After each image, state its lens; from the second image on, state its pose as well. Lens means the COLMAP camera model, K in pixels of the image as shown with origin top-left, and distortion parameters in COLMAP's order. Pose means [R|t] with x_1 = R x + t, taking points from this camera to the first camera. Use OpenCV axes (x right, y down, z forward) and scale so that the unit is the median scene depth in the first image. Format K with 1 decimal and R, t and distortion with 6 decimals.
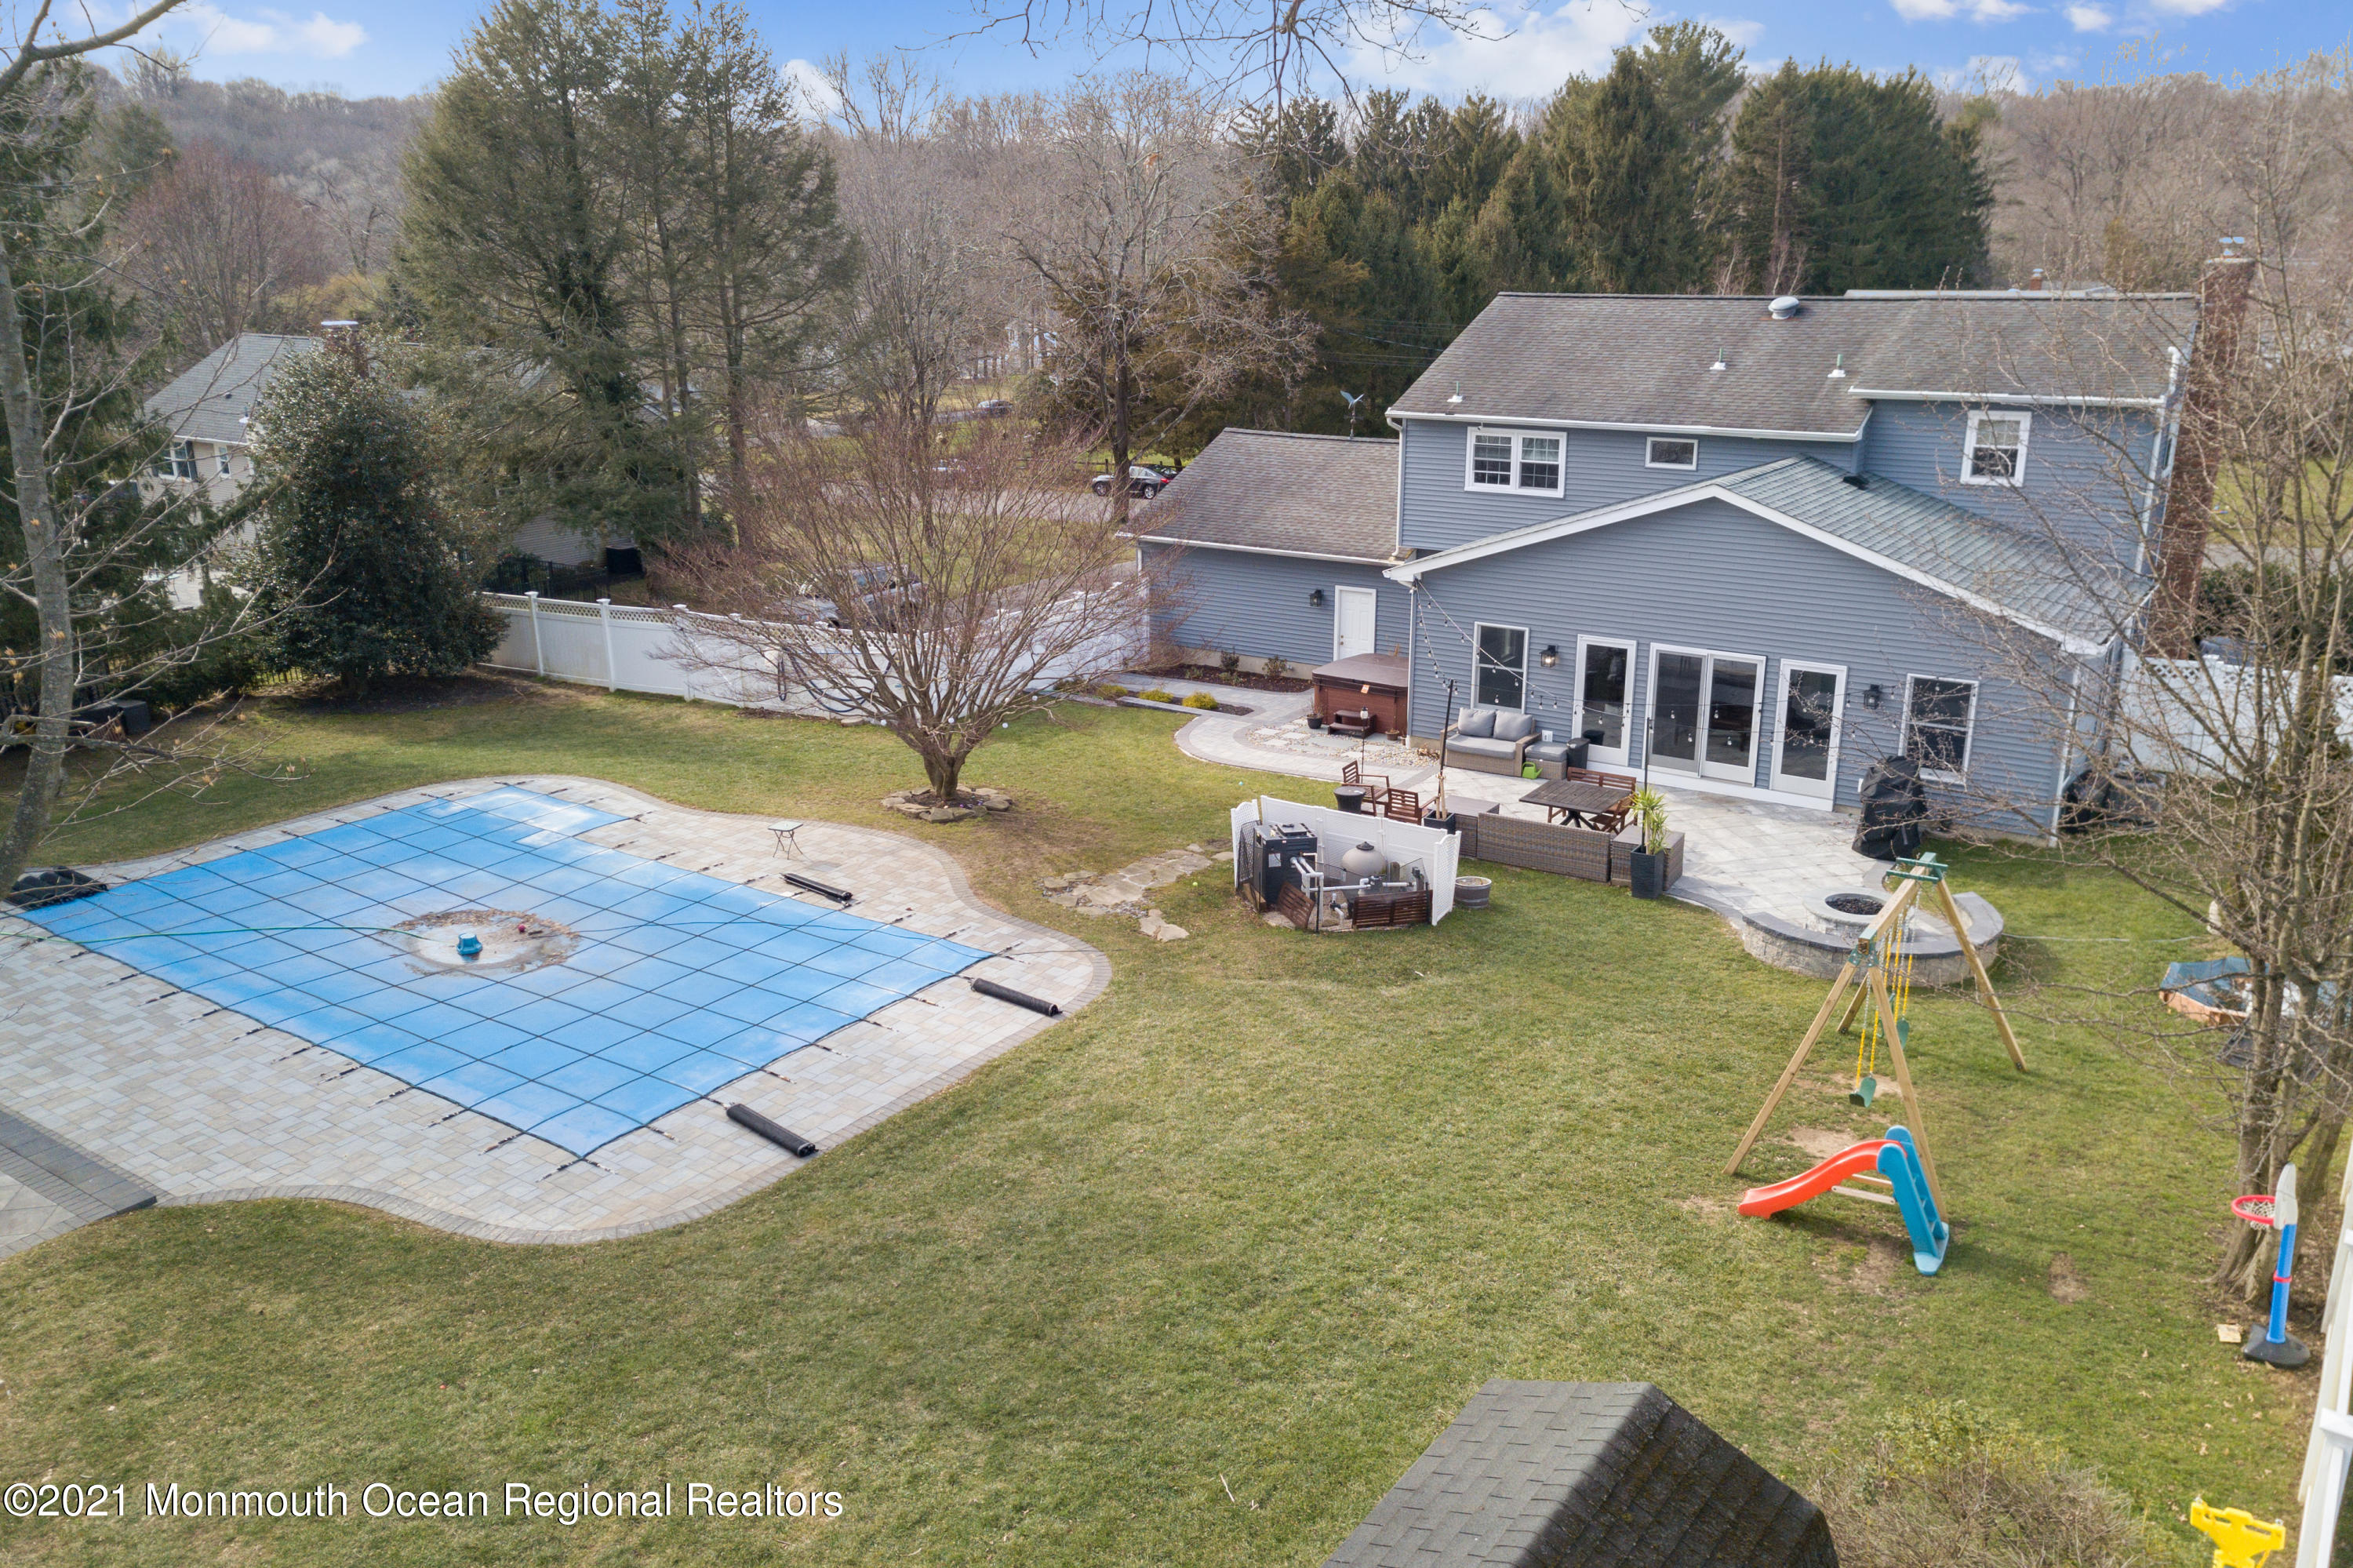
lens RADIAL K [[1781.0, 0, 1176.5], [0, 1781.0, 784.0], [0, 0, 1]] dist [0.009740, 0.003438]
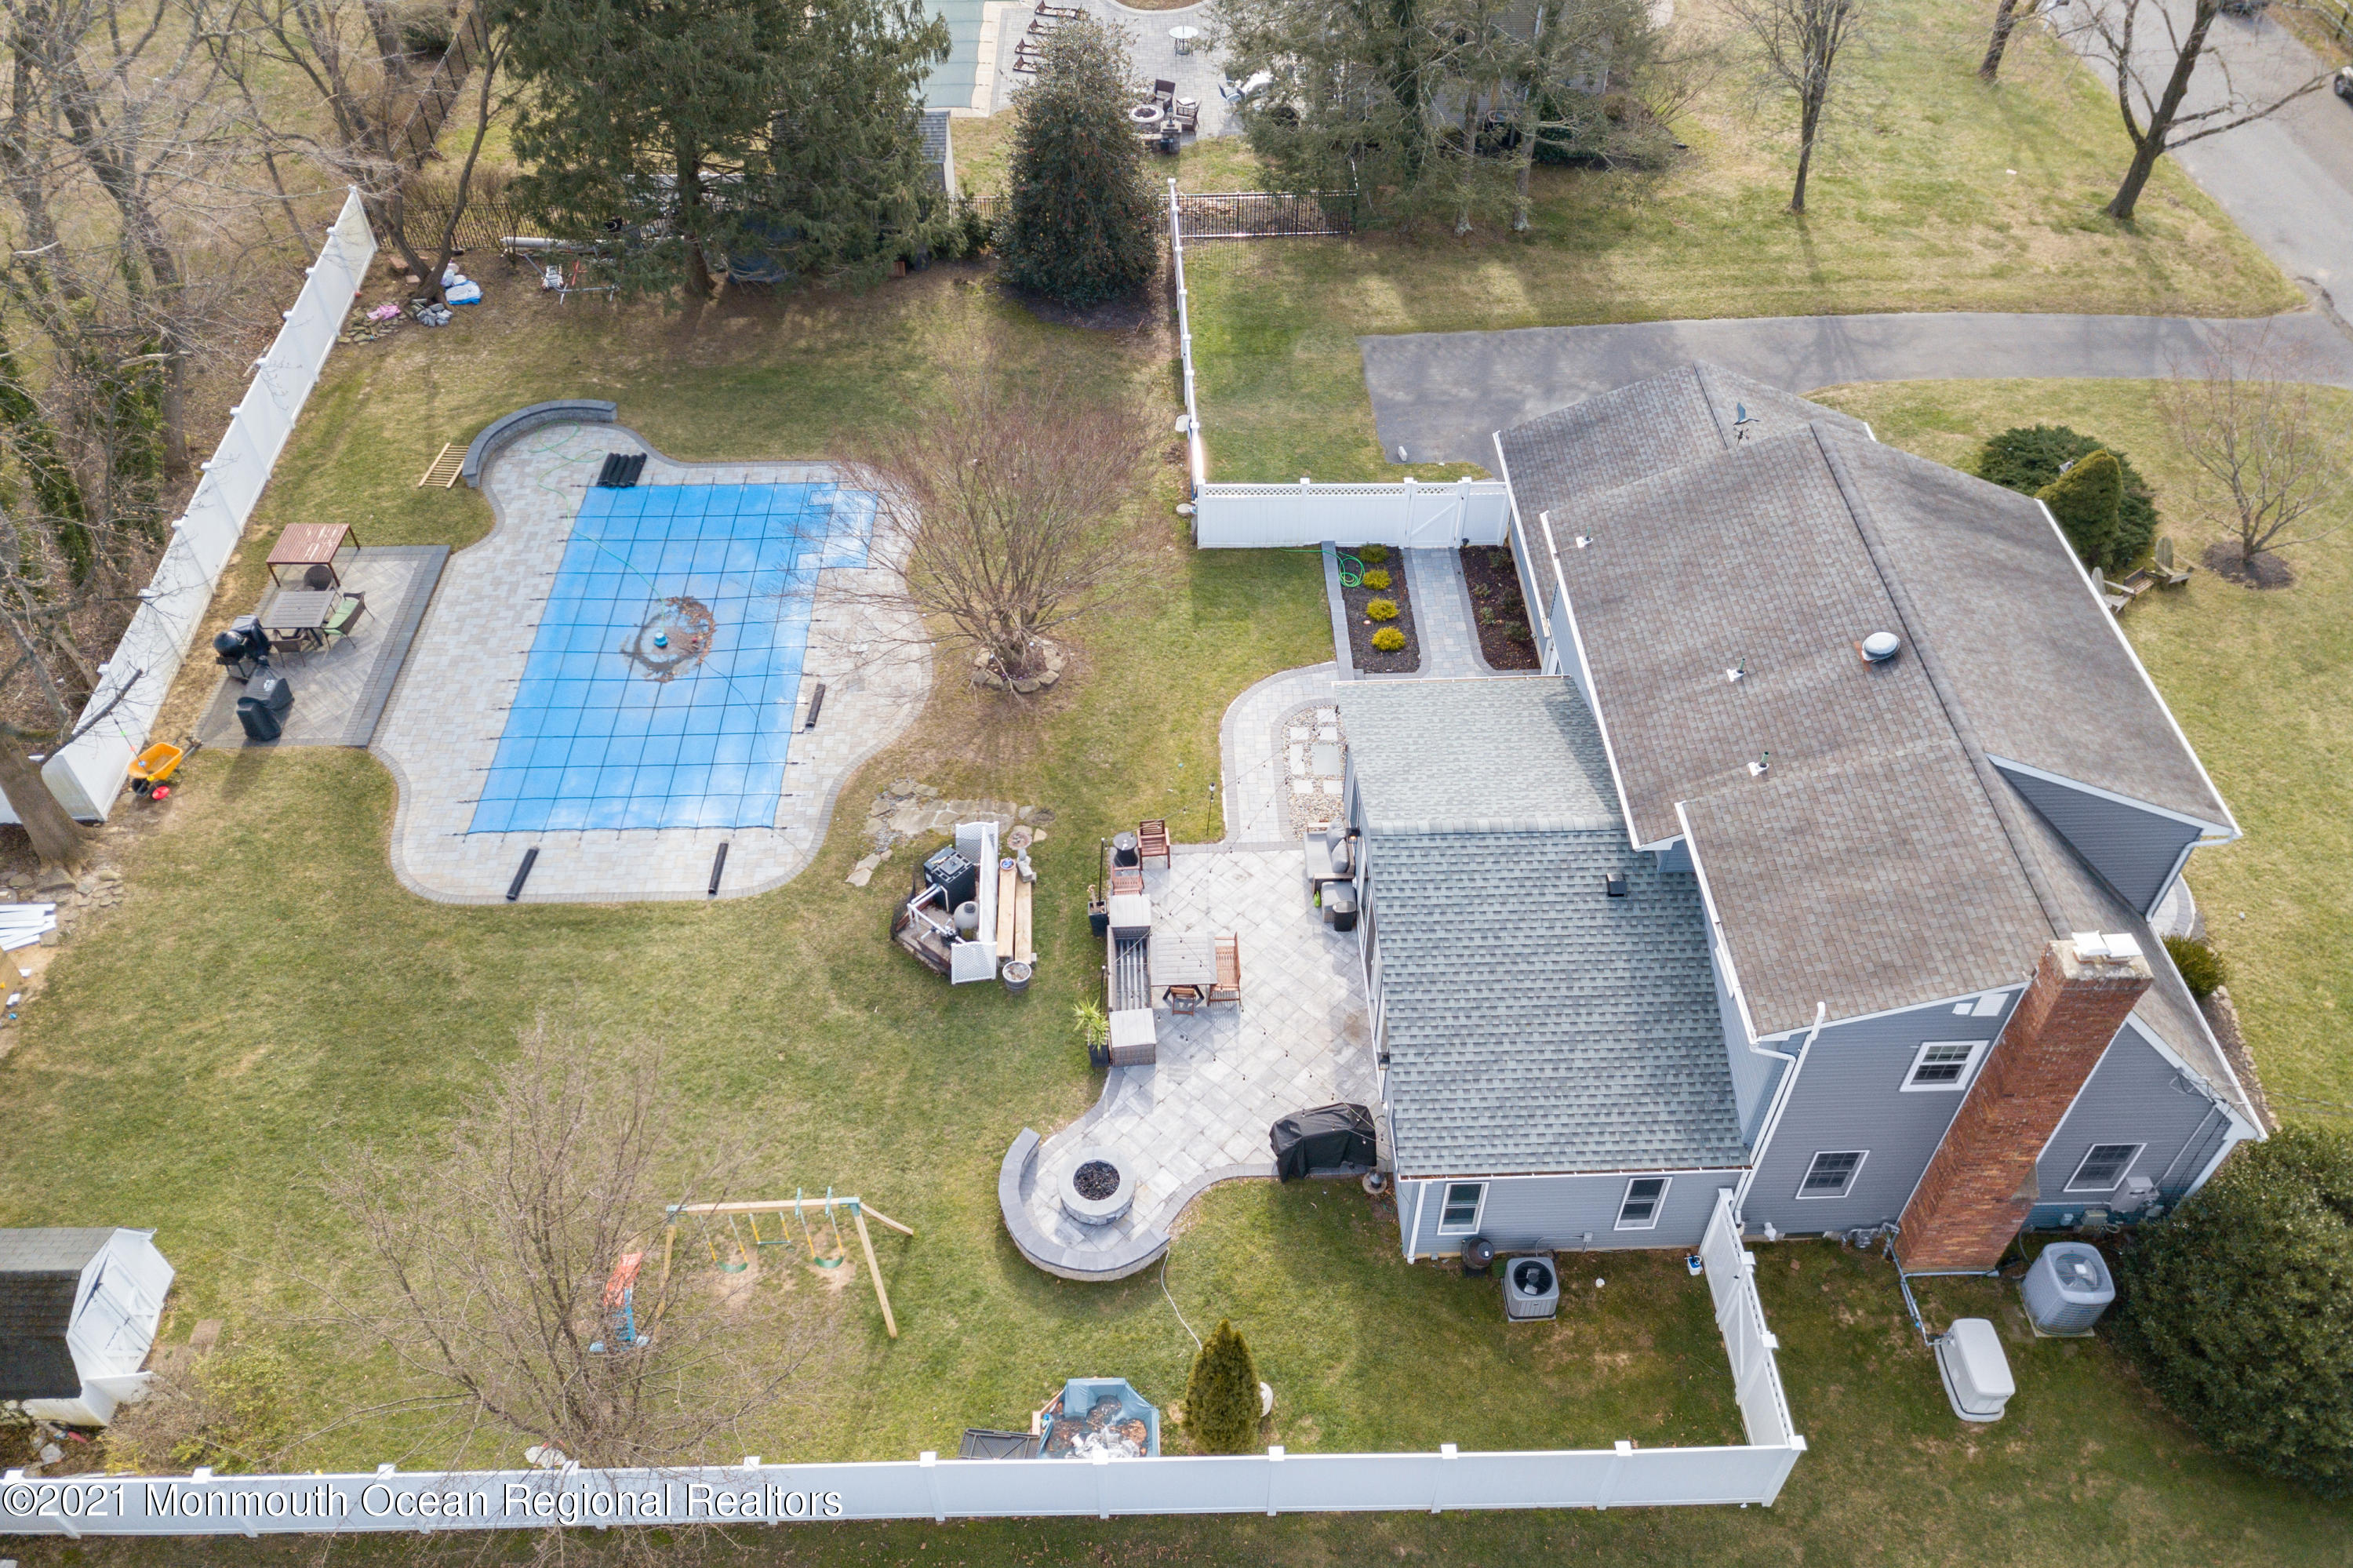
lens RADIAL K [[1781.0, 0, 1176.5], [0, 1781.0, 784.0], [0, 0, 1]] dist [0.009740, 0.003438]
pose [[0.588650, 0.589541, -0.553112, 0.944307], [-0.240632, 0.780986, 0.576331, -0.916146], [0.771743, -0.206161, 0.601589, 0.285835]]
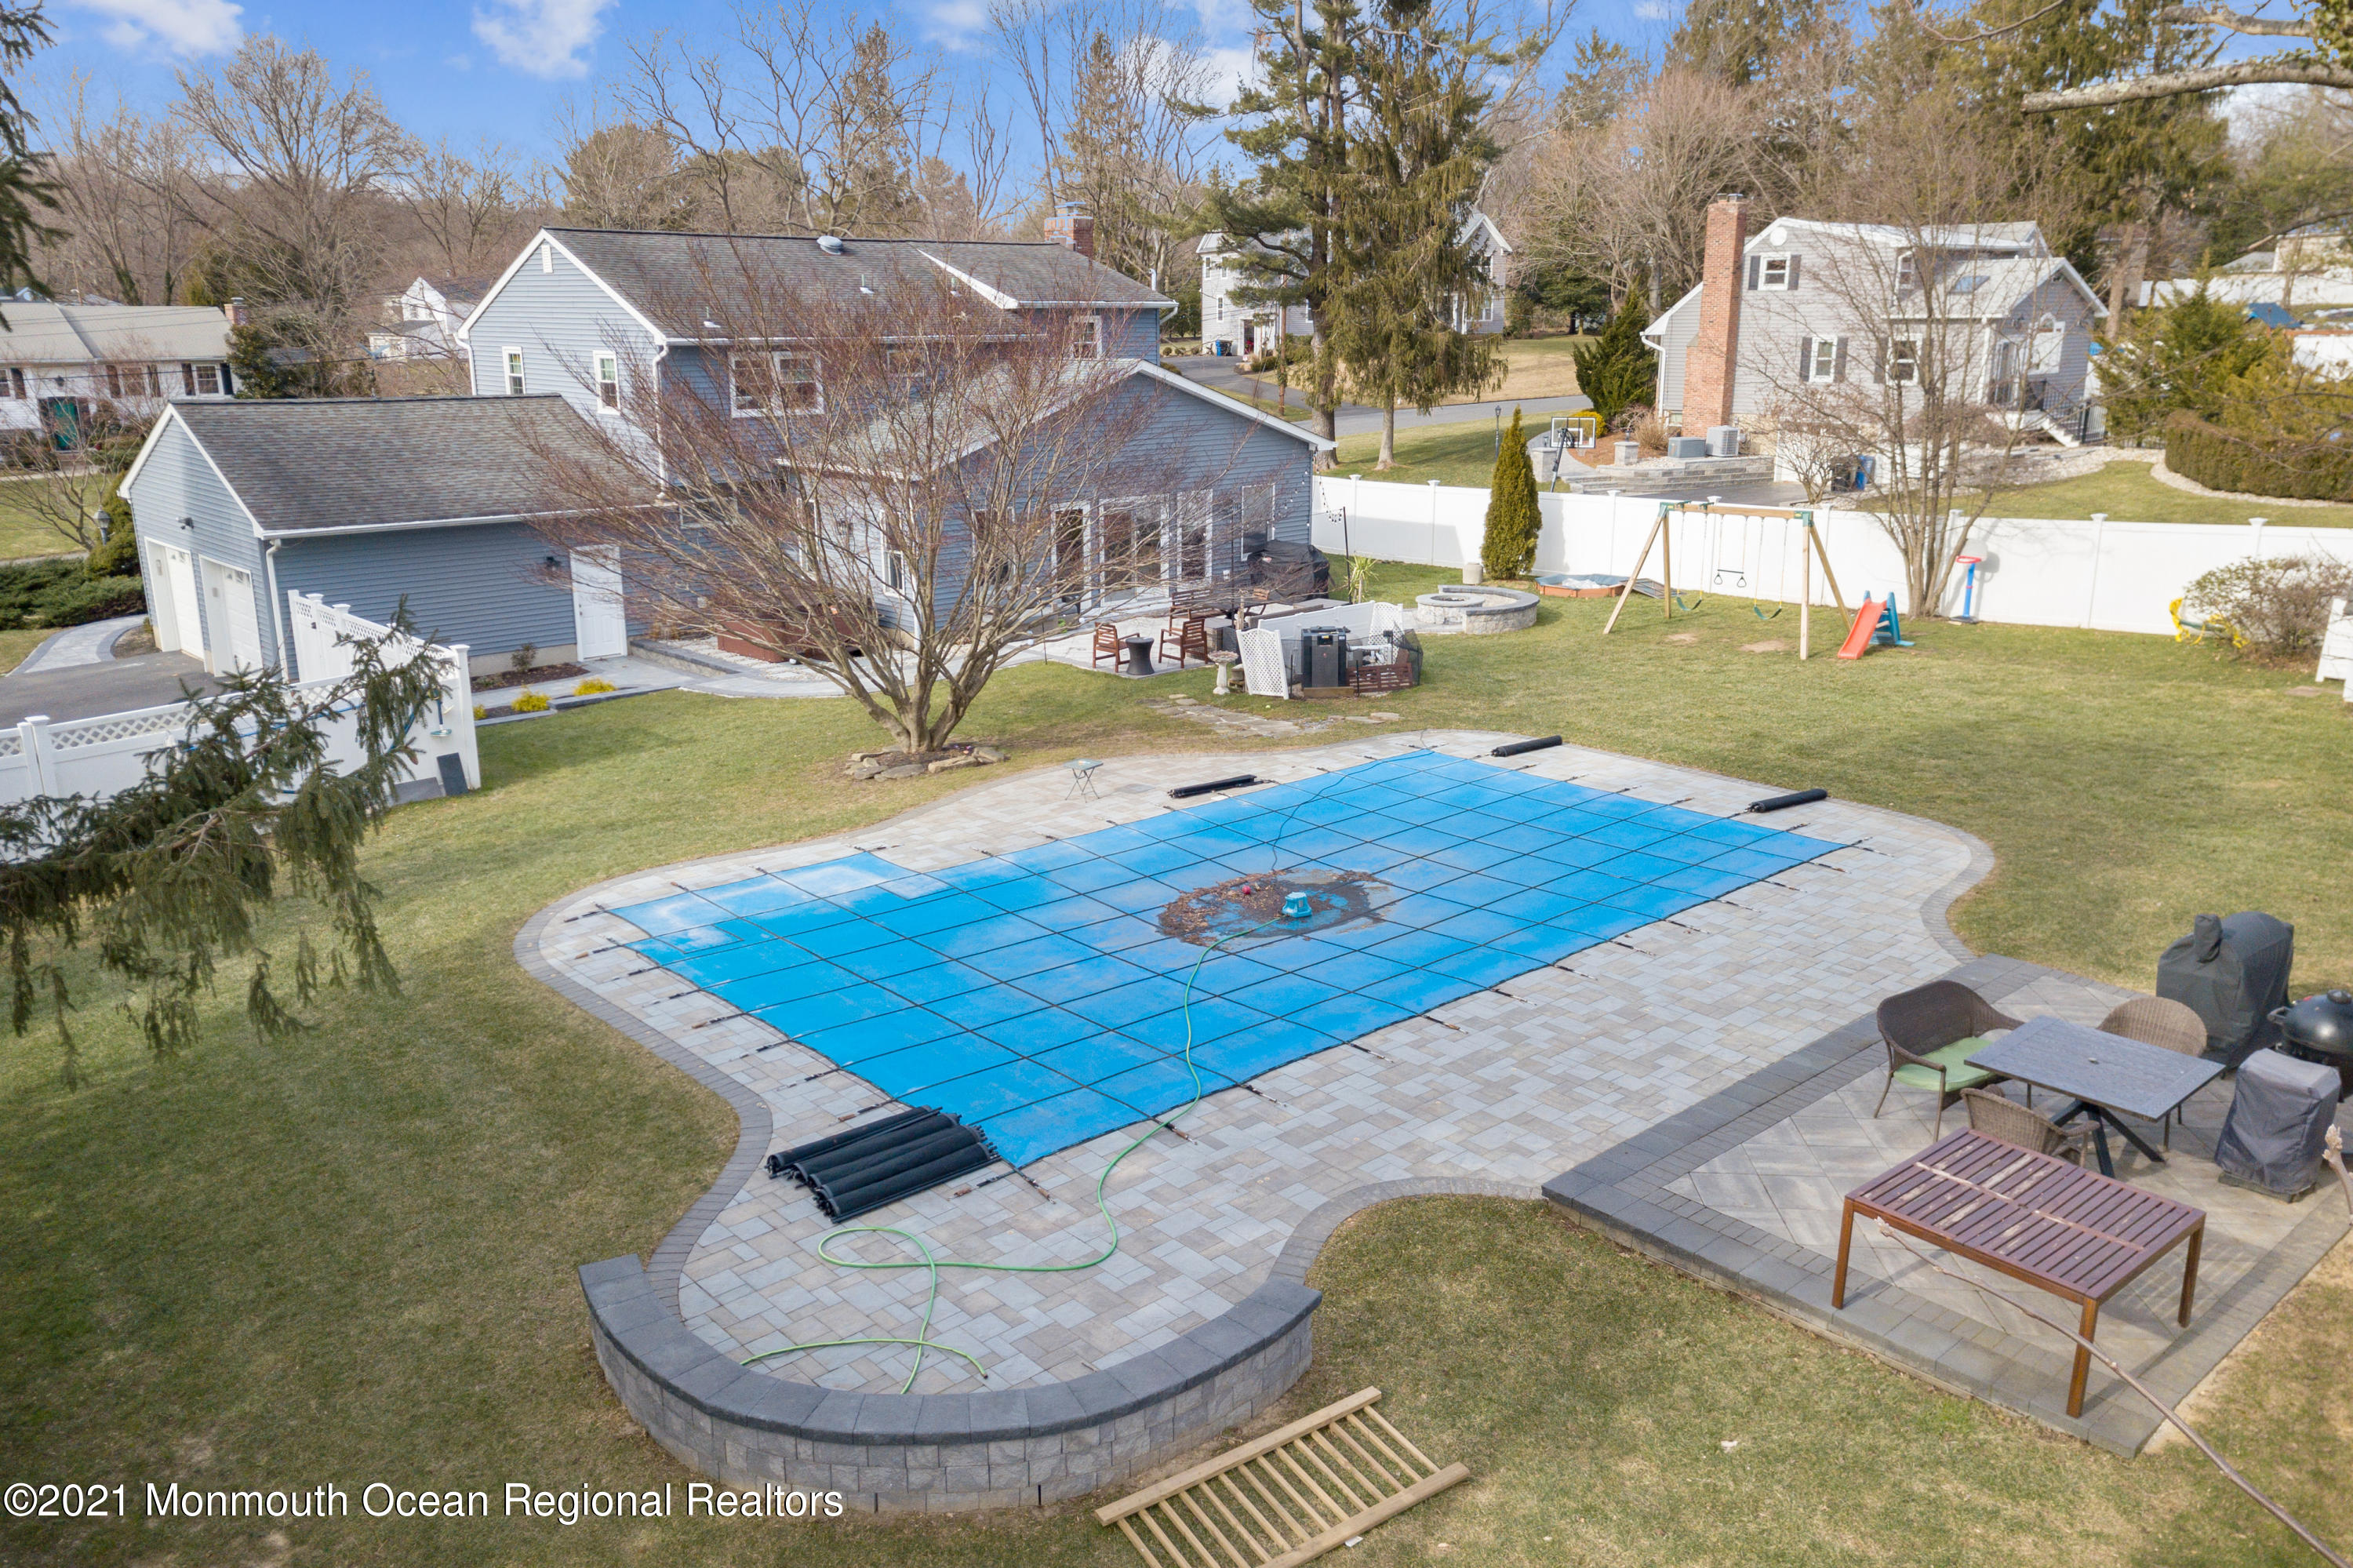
lens RADIAL K [[1781.0, 0, 1176.5], [0, 1781.0, 784.0], [0, 0, 1]] dist [0.009740, 0.003438]
pose [[0.236399, -0.249299, 0.939130, -1.119050], [0.281100, 0.942742, 0.179499, -0.119854], [-0.930107, 0.221556, 0.292942, 0.774018]]
